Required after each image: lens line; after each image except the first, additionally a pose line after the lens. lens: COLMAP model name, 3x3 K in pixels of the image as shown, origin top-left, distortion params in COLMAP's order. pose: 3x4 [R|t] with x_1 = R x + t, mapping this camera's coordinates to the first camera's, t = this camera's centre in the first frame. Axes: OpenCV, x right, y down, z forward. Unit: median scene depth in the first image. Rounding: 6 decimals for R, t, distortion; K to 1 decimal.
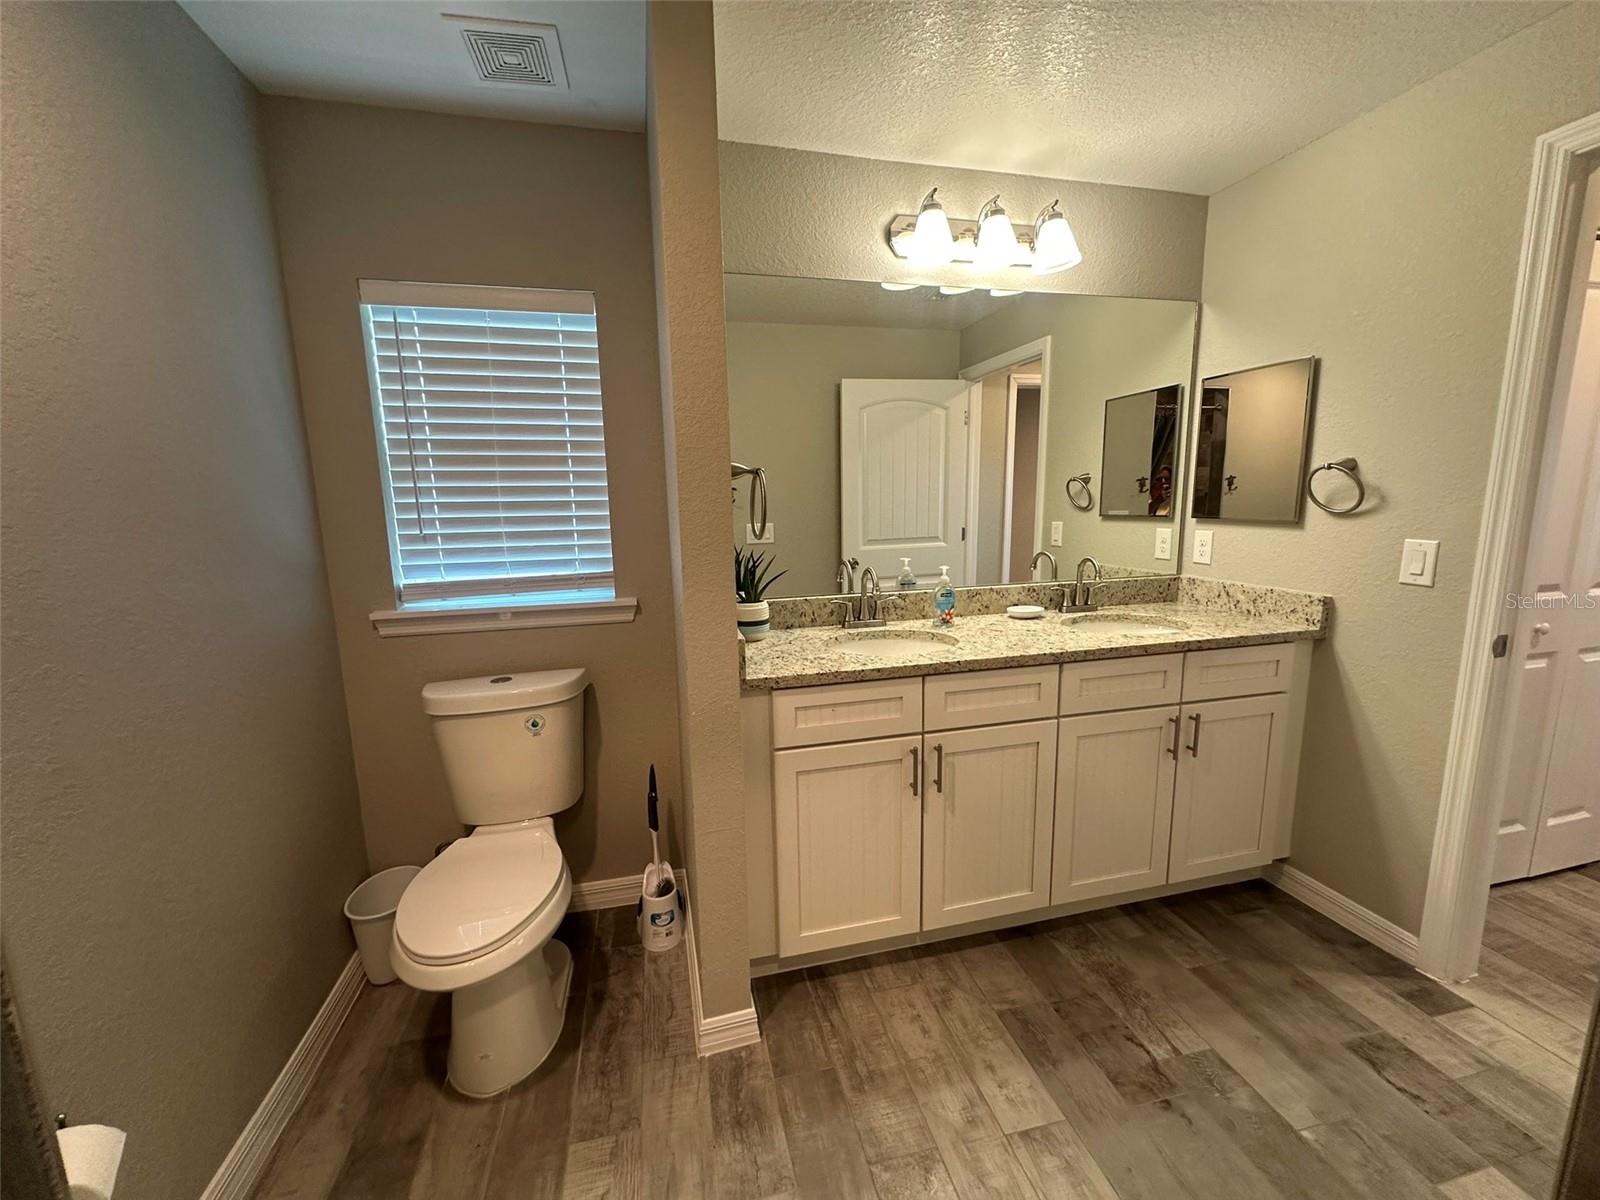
lens RADIAL K [[638.8, 0, 800.0], [0, 638.8, 600.0], [0, 0, 1]] dist [-0.003153, 0.000443]
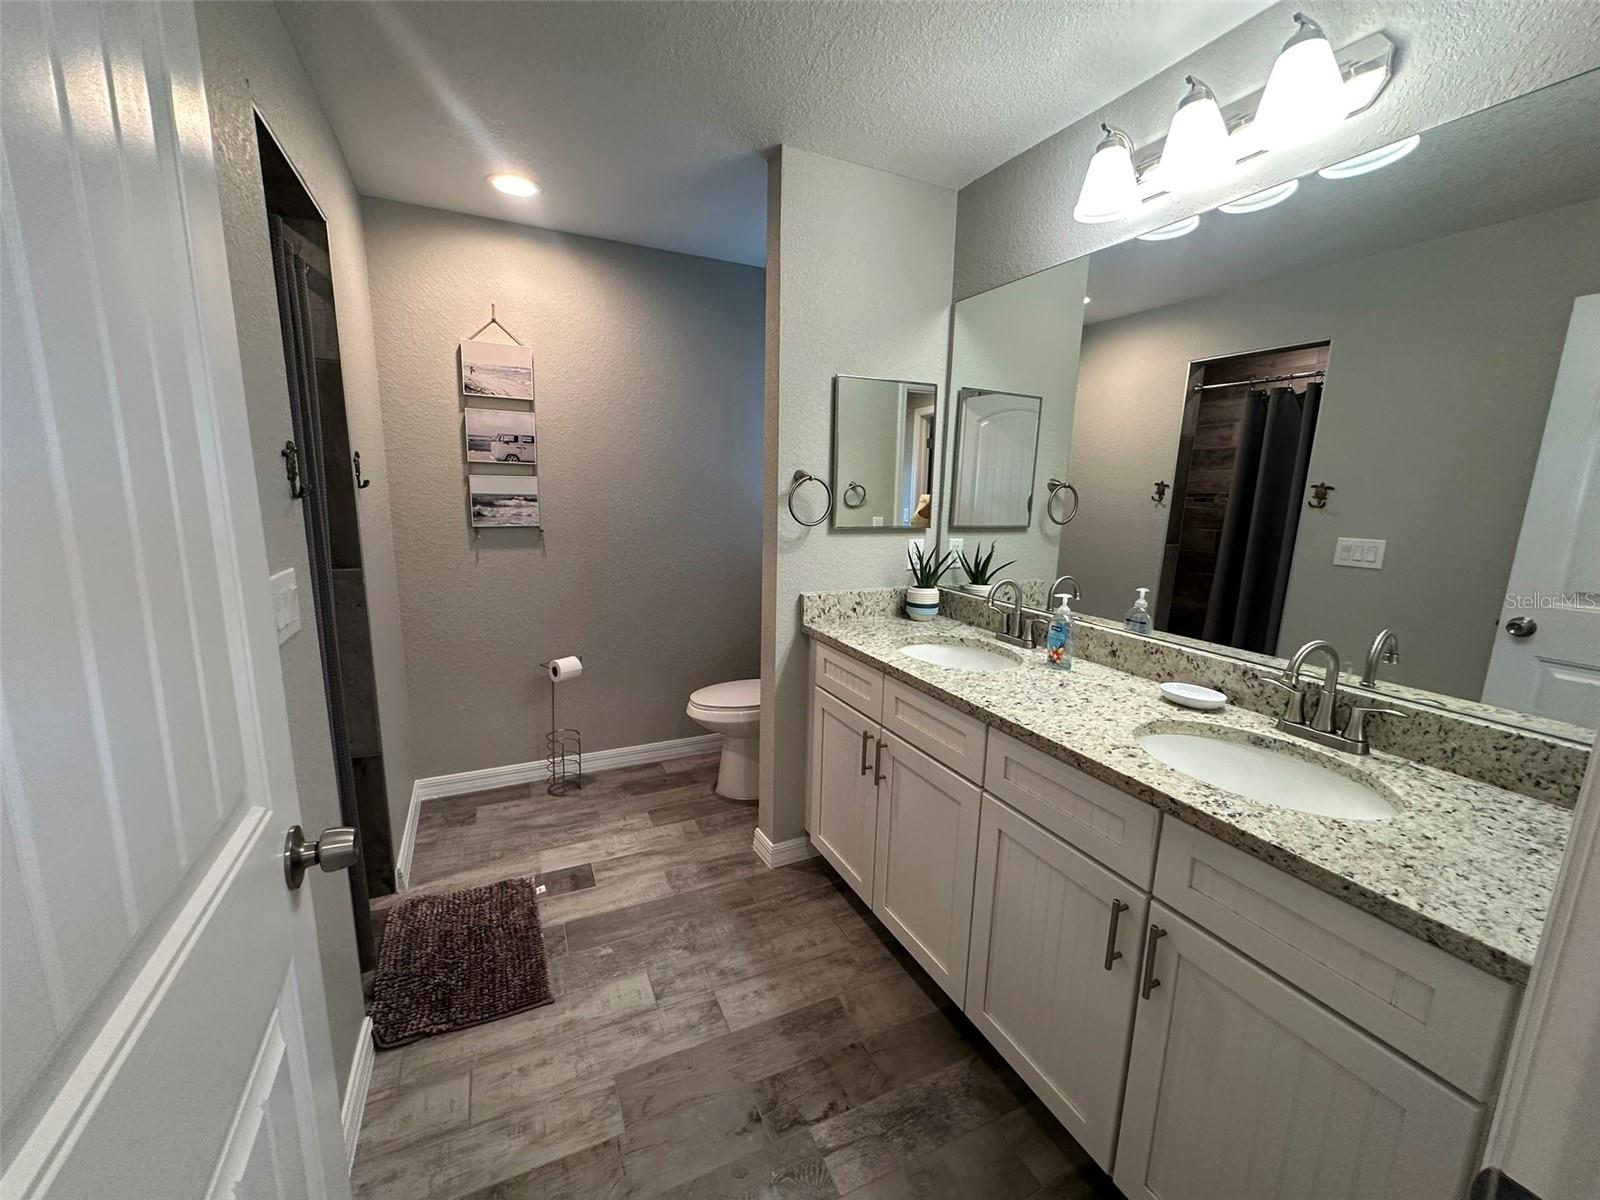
lens RADIAL K [[638.8, 0, 800.0], [0, 638.8, 600.0], [0, 0, 1]] dist [-0.003153, 0.000443]
pose [[0.208168, 0.200669, -0.957287, 1.307943], [-0.181869, 0.969601, 0.163702, -0.164619], [0.961036, 0.140023, 0.238335, 0.674375]]
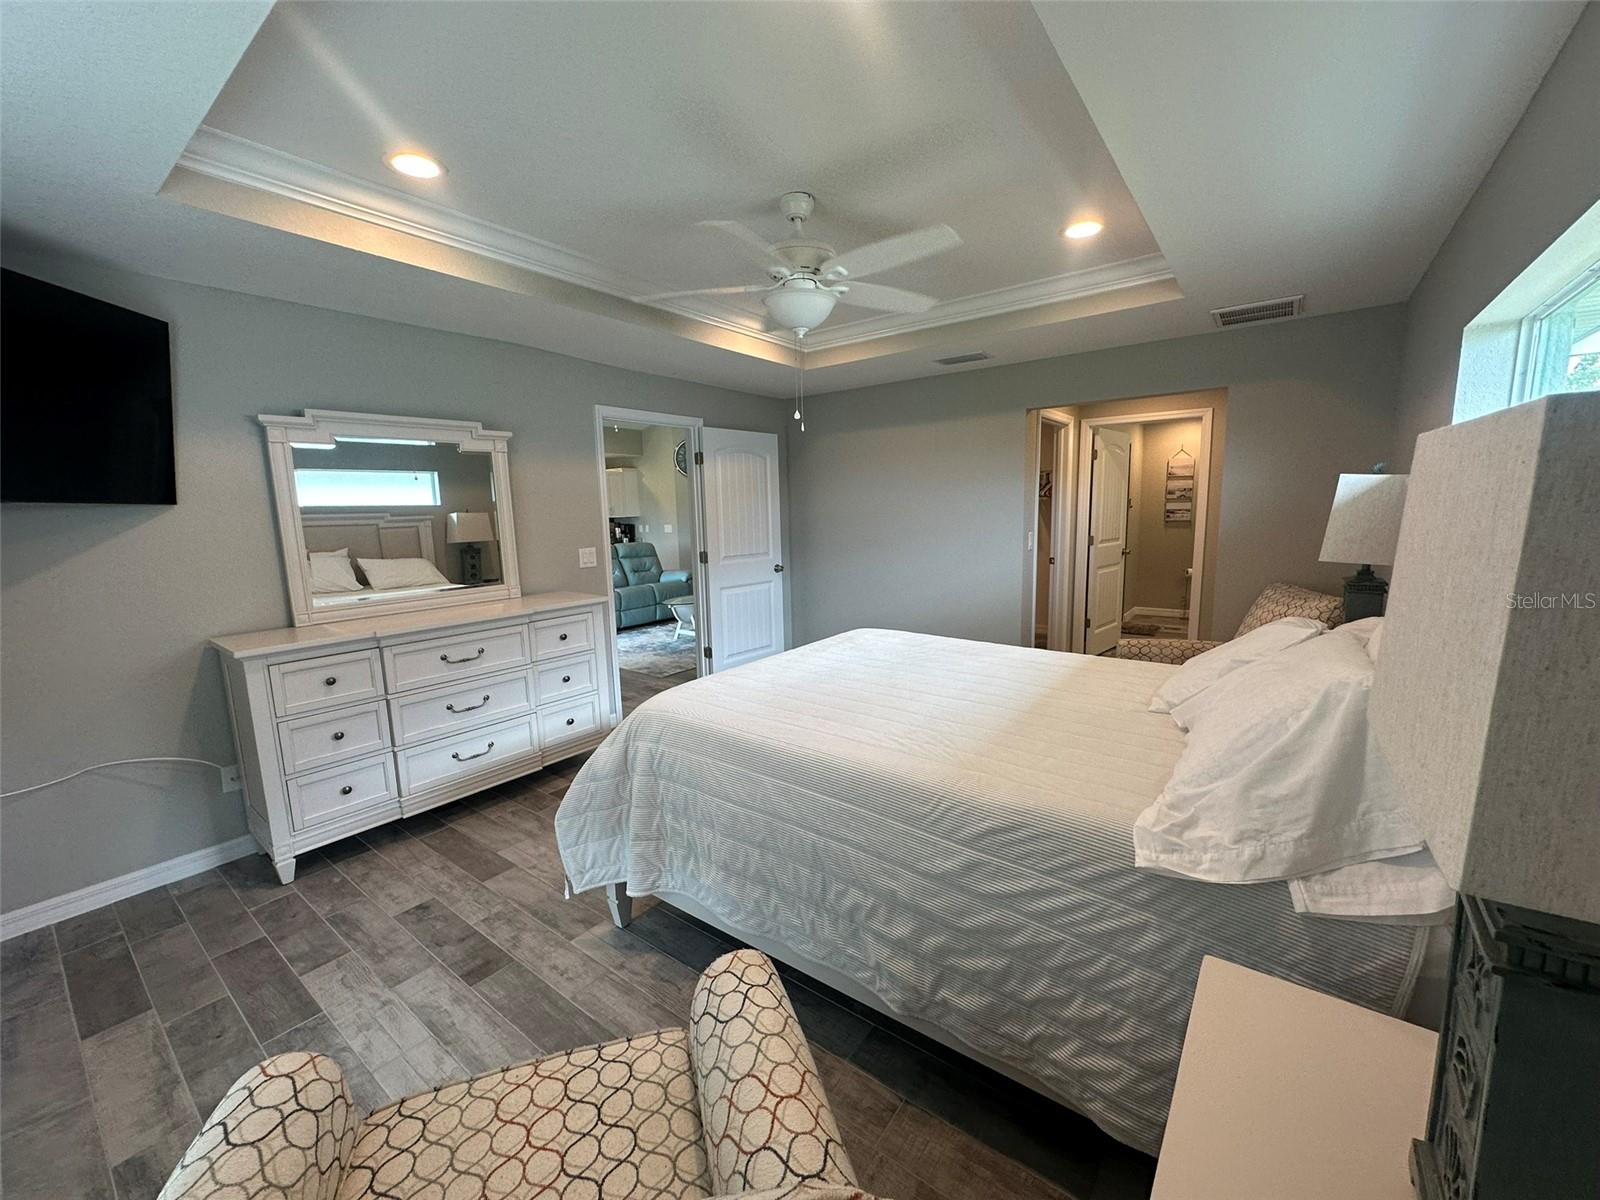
lens RADIAL K [[638.8, 0, 800.0], [0, 638.8, 600.0], [0, 0, 1]] dist [-0.003153, 0.000443]
pose [[-0.775610, 0.127632, -0.618174, 4.978432], [-0.064120, 0.958347, 0.278316, -0.540247], [0.627947, 0.255502, -0.735120, 2.308947]]
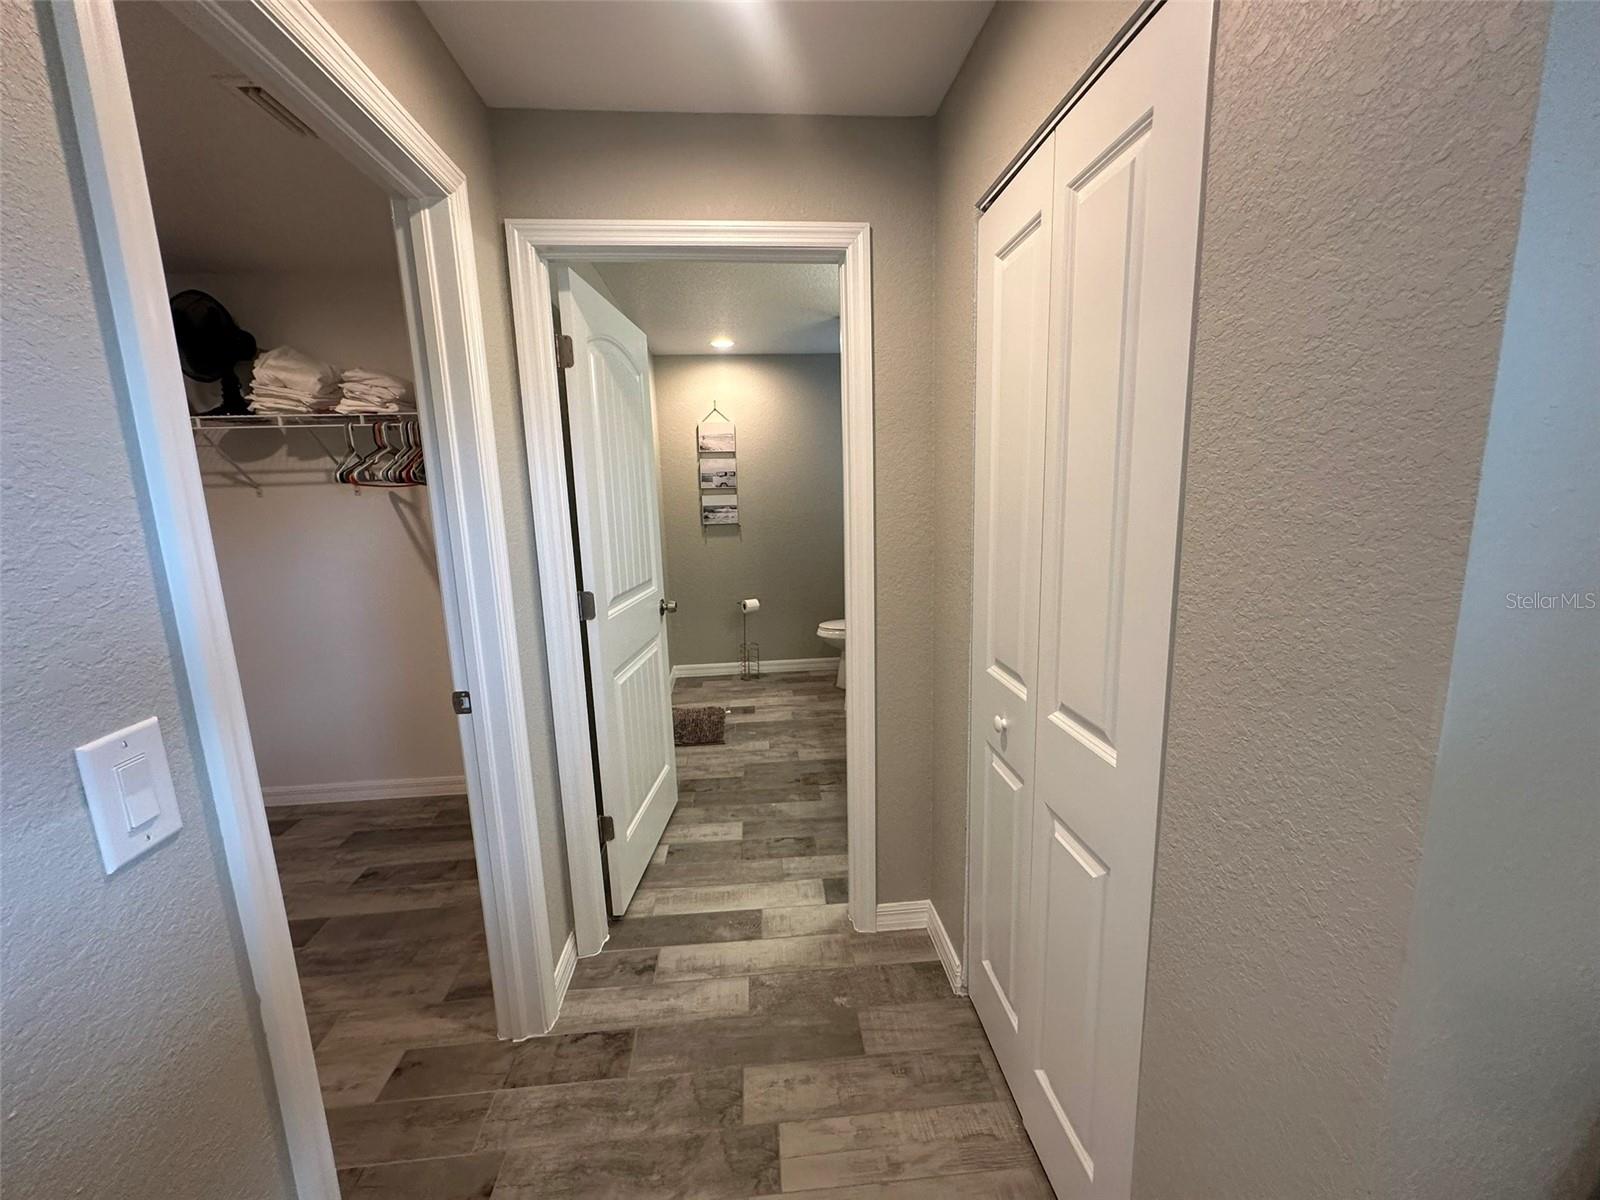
lens RADIAL K [[638.8, 0, 800.0], [0, 638.8, 600.0], [0, 0, 1]] dist [-0.003153, 0.000443]
pose [[-0.150618, 0.194319, -0.969306, 2.474024], [-0.126942, 0.968573, 0.213898, -0.283396], [0.980408, 0.155263, -0.121217, 1.113475]]
